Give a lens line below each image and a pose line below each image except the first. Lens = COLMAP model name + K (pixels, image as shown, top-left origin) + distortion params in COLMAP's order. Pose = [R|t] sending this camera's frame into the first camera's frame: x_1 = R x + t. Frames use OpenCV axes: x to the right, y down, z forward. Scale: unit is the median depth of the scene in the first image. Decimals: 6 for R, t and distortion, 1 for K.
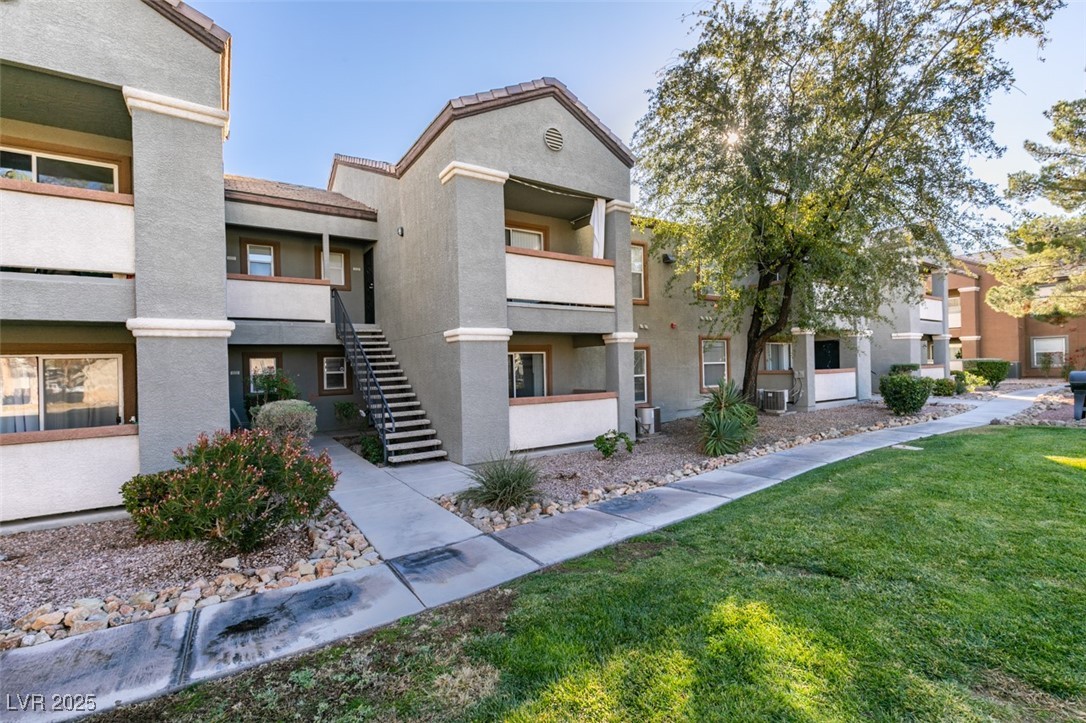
lens RADIAL K [[518.7, 0, 543.0], [0, 518.7, 361.5], [0, 0, 1]] dist [0.000316, -0.000167]
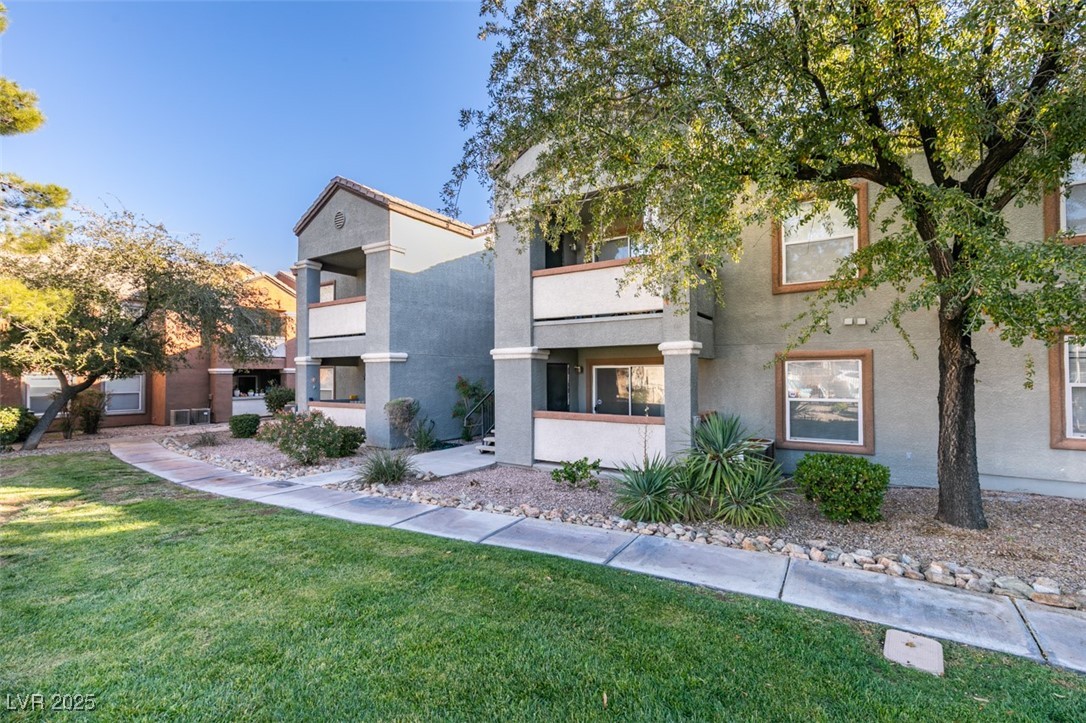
lens RADIAL K [[486.0, 0, 542.1], [0, 486.0, 365.0], [0, 0, 1]] dist [0.001275, -0.000402]
pose [[0.366775, -0.007177, -0.930282, 0.944204], [-0.003653, 0.999951, -0.009154, -0.016410], [0.930303, 0.006756, 0.366731, 0.677392]]
